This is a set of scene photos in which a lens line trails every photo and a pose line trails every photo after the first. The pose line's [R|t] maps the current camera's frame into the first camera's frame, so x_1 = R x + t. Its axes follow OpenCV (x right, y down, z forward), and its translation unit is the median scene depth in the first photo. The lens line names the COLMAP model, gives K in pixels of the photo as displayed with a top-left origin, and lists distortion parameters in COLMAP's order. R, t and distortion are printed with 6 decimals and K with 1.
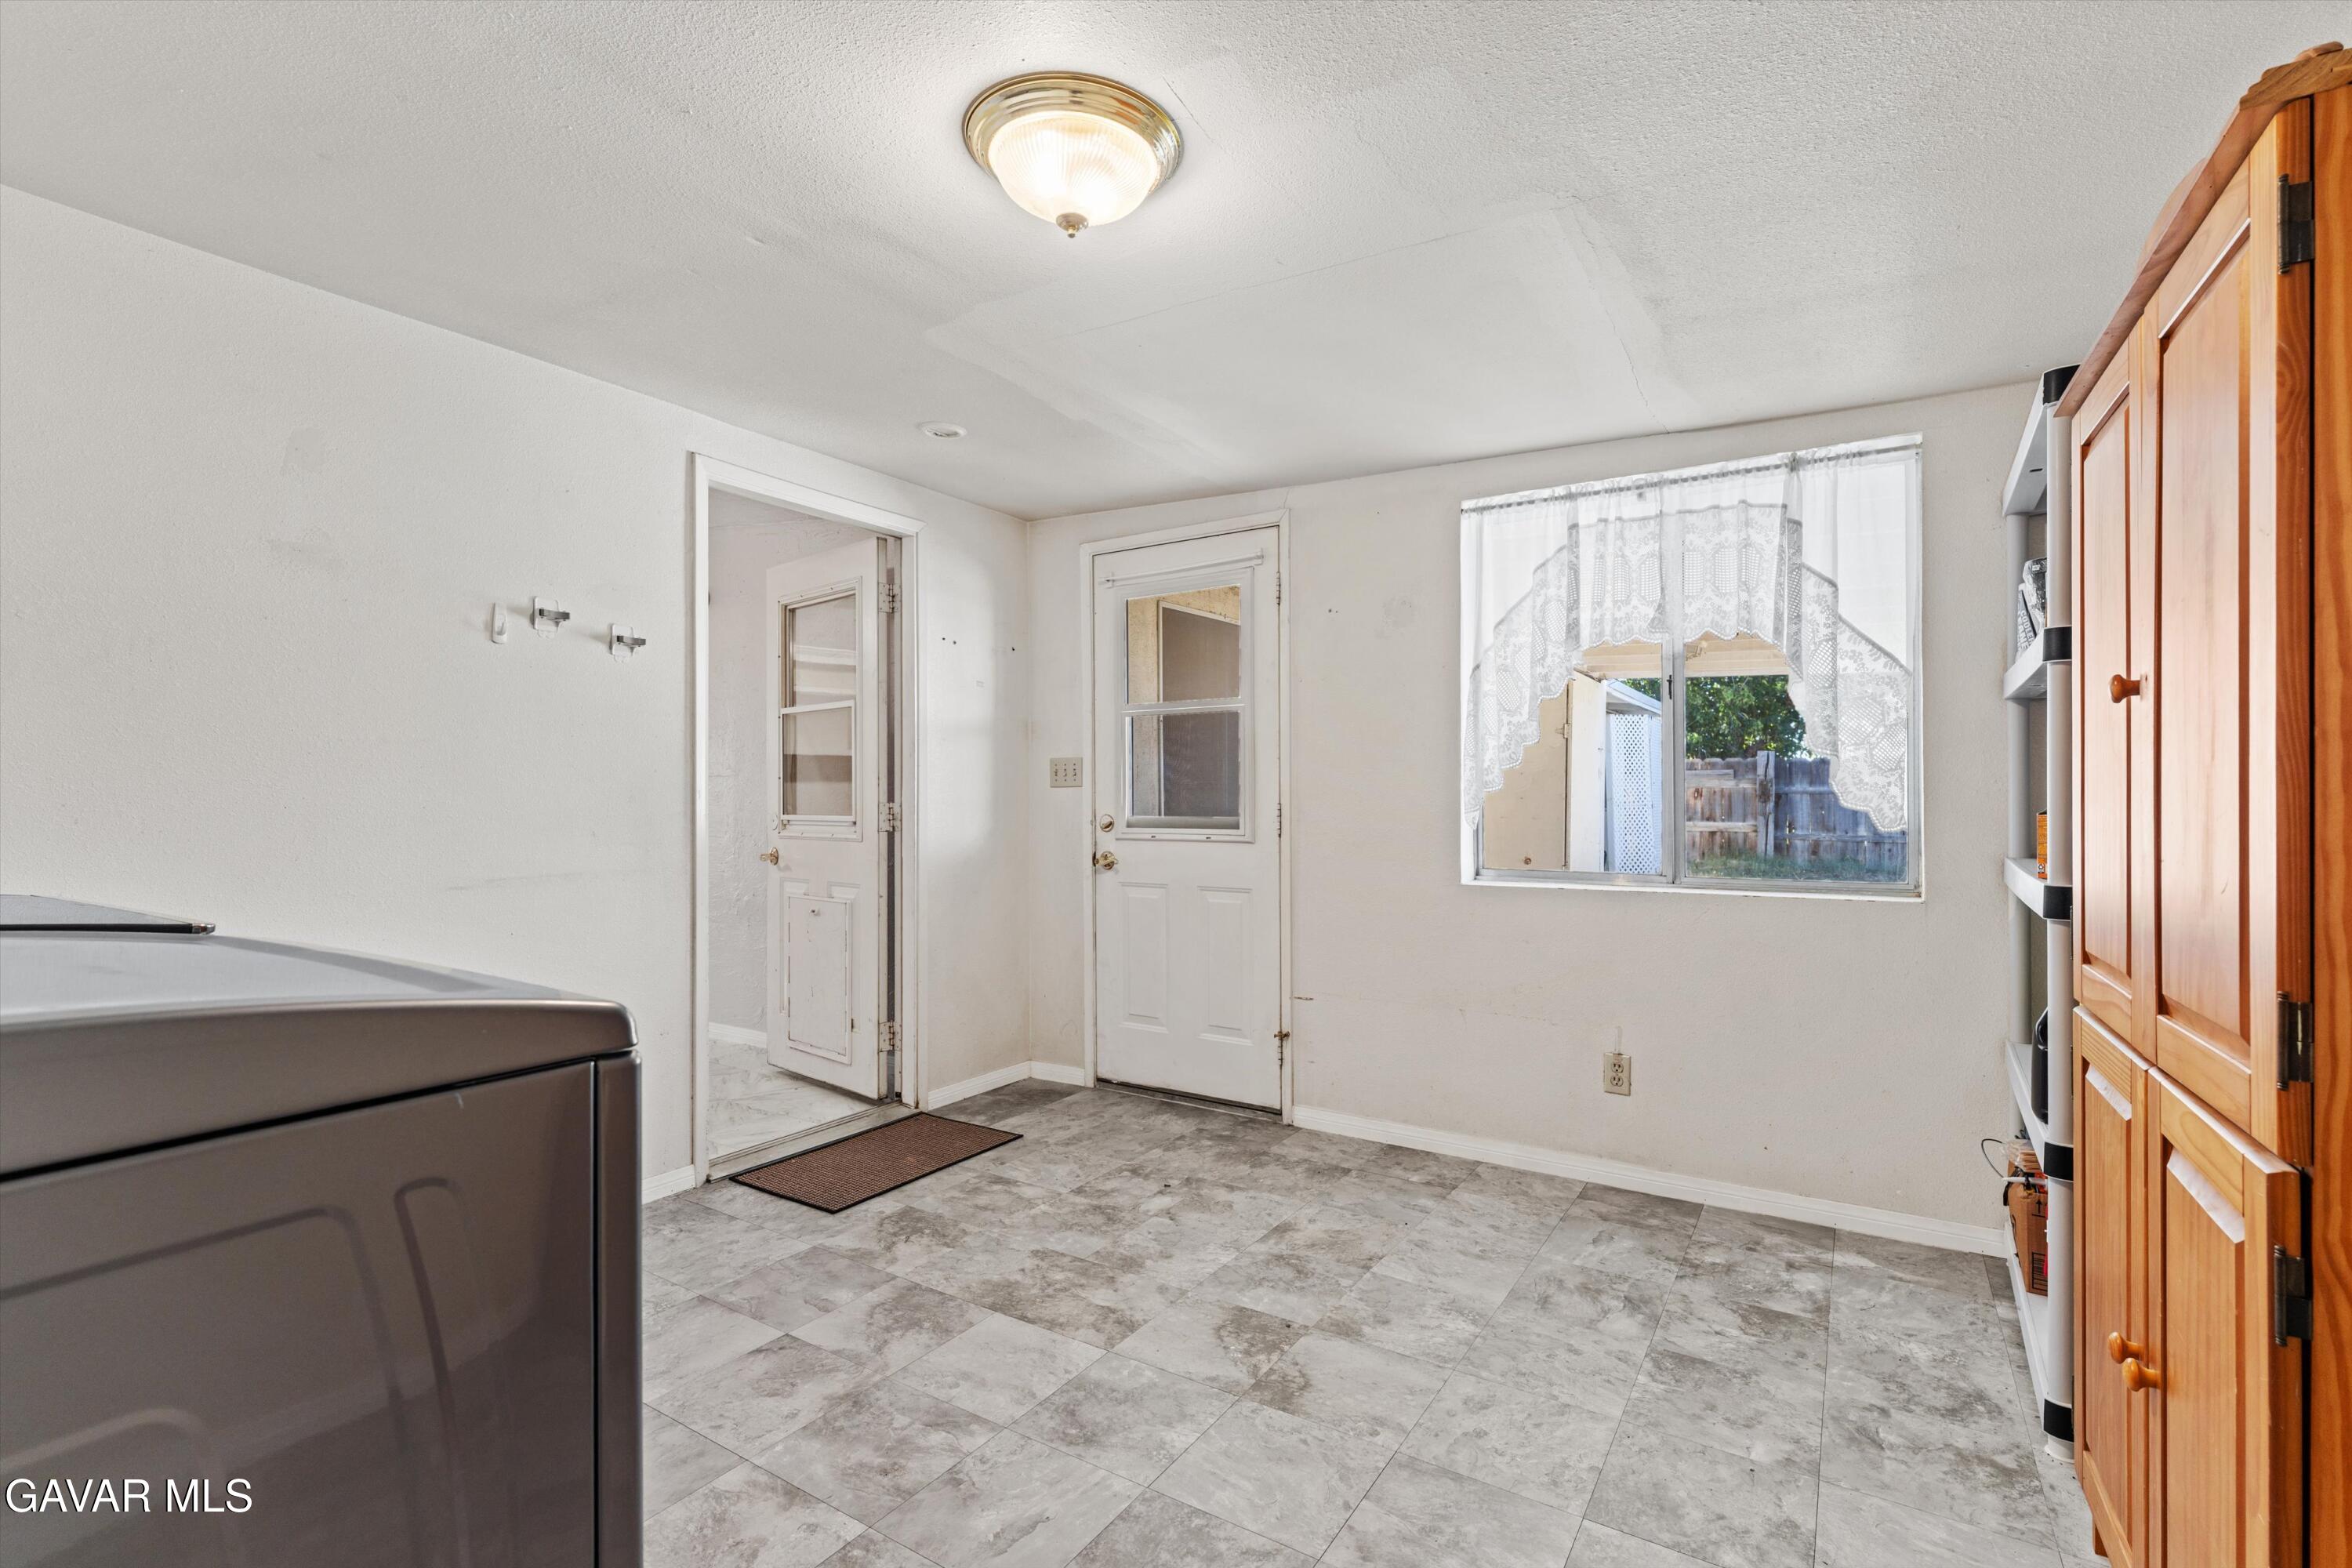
lens RADIAL K [[1019.1, 0, 1176.0], [0, 1019.1, 784.0], [0, 0, 1]] dist [-0.000443, 0.000142]
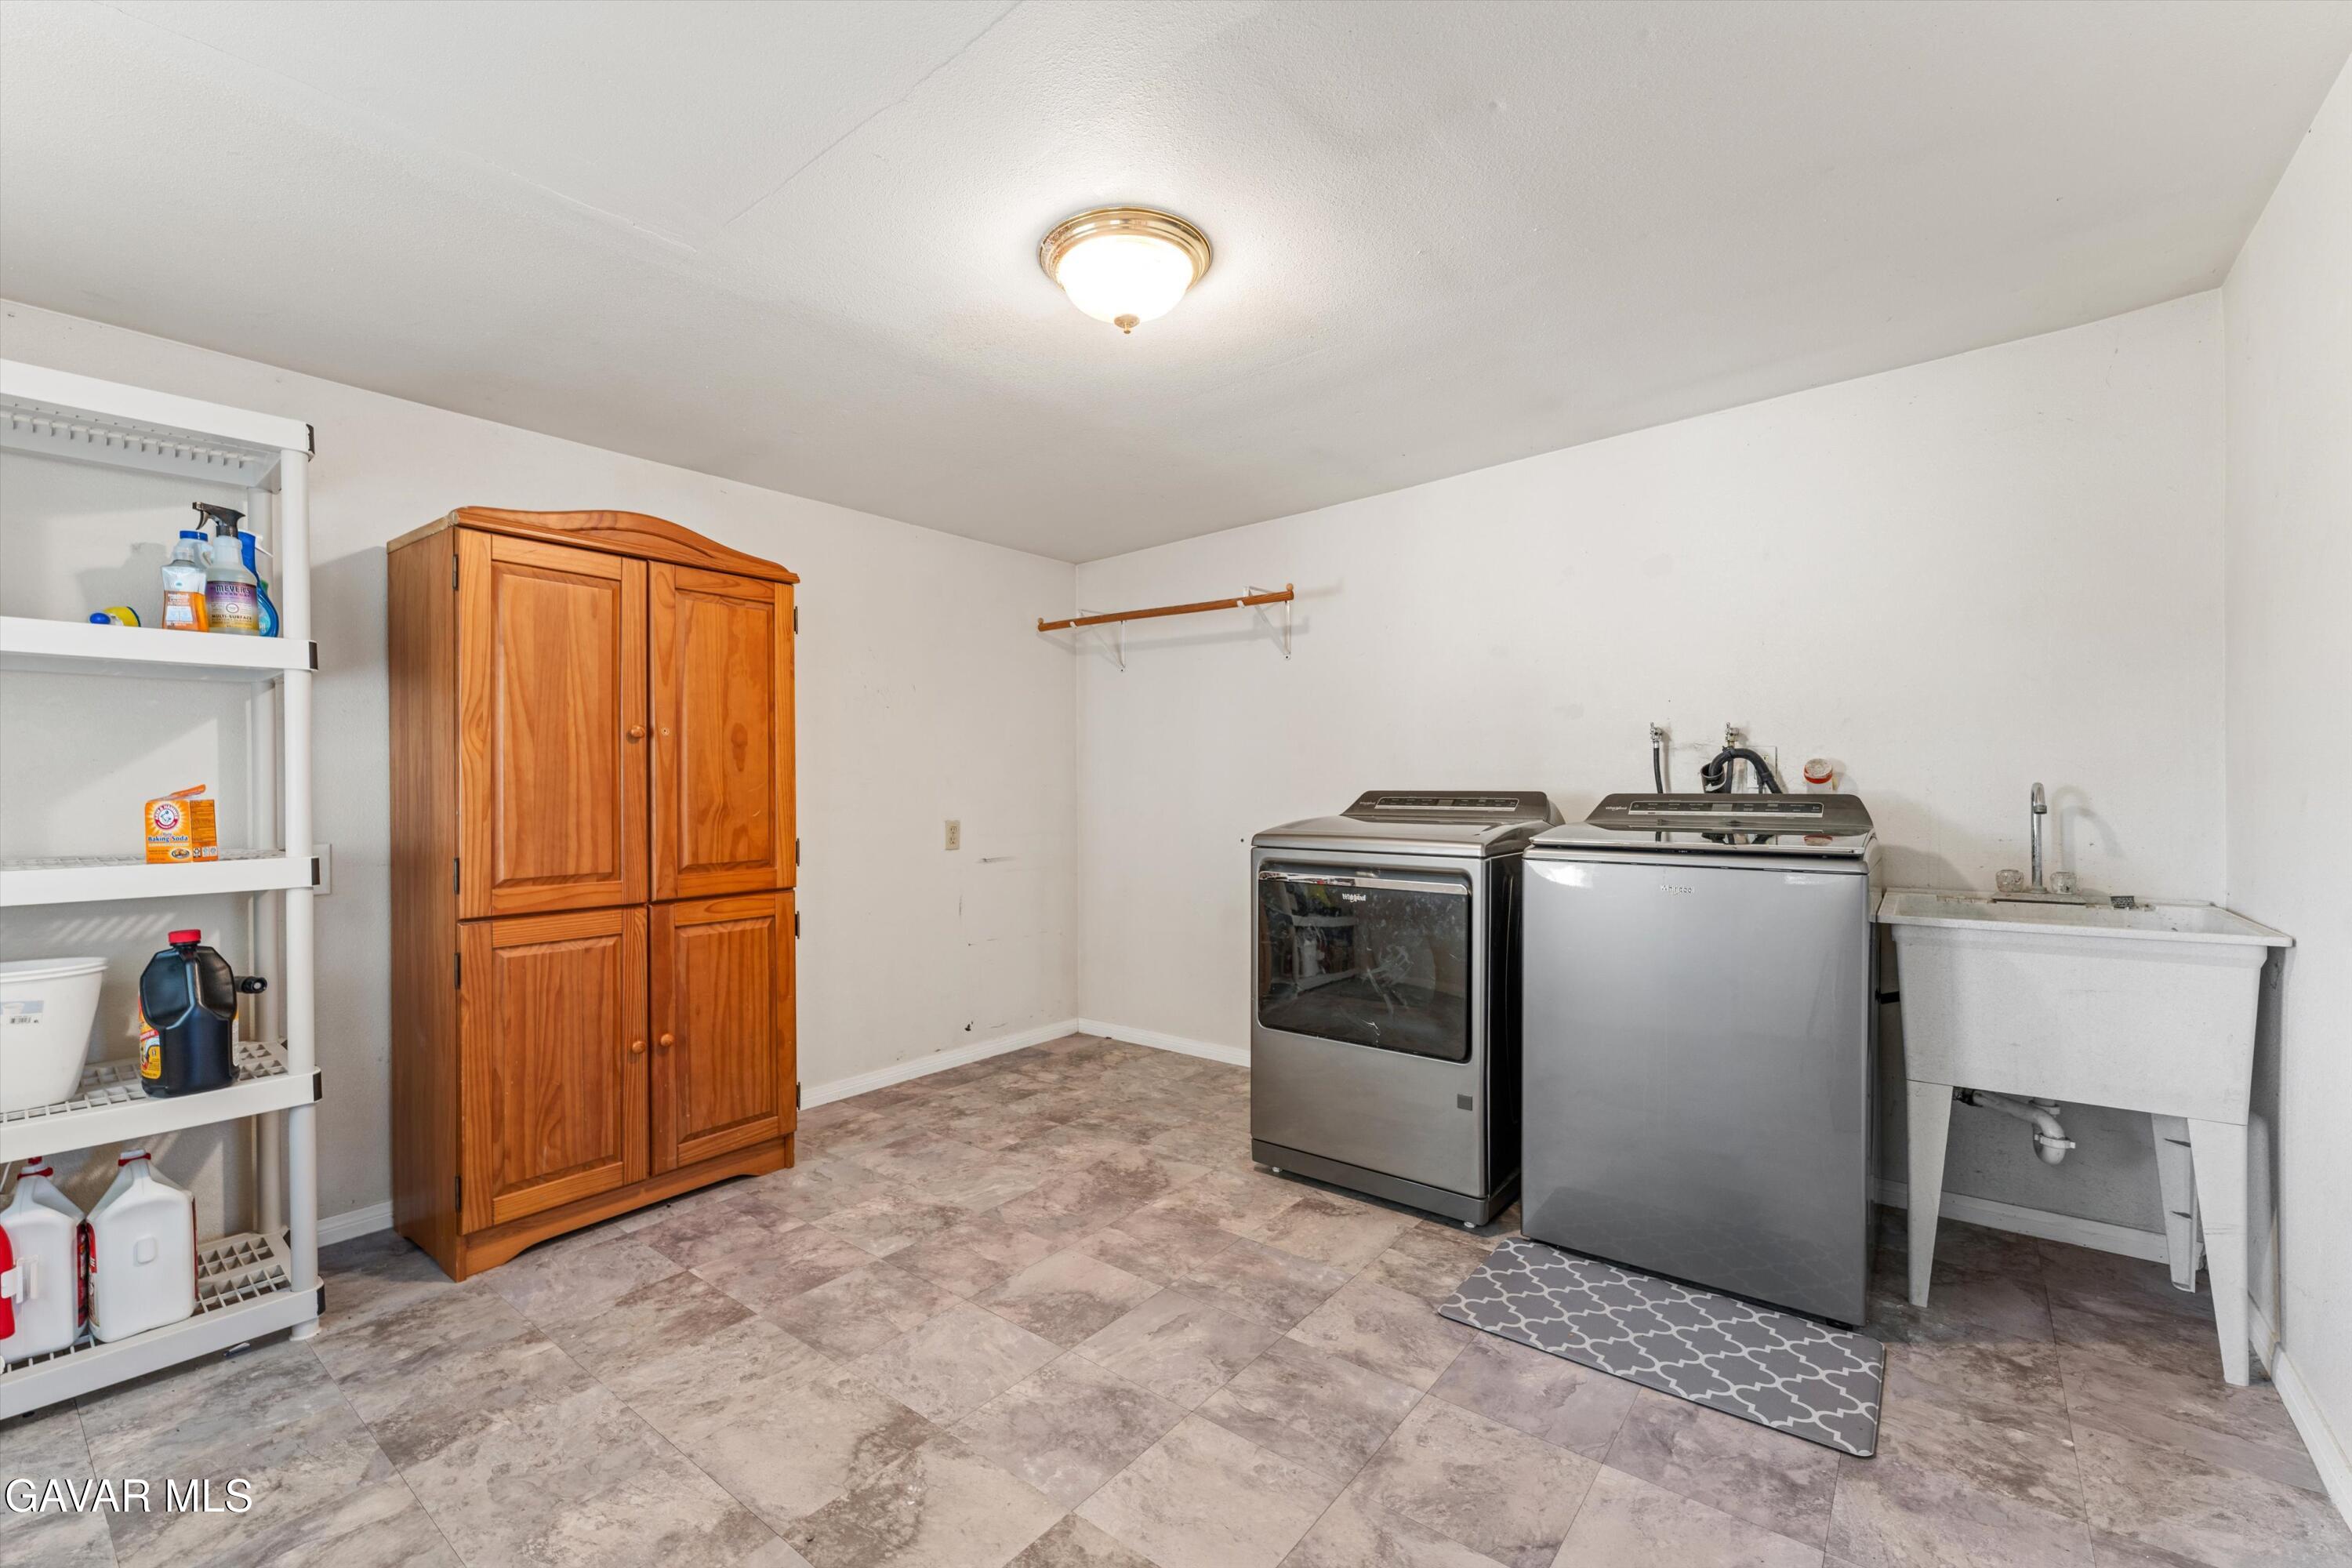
lens RADIAL K [[1019.1, 0, 1176.0], [0, 1019.1, 784.0], [0, 0, 1]] dist [-0.000443, 0.000142]
pose [[-0.995890, 0.004248, 0.090475, -0.238594], [0.003086, 0.999911, -0.012988, 0.029067], [-0.090522, -0.012655, -0.995814, 1.957219]]
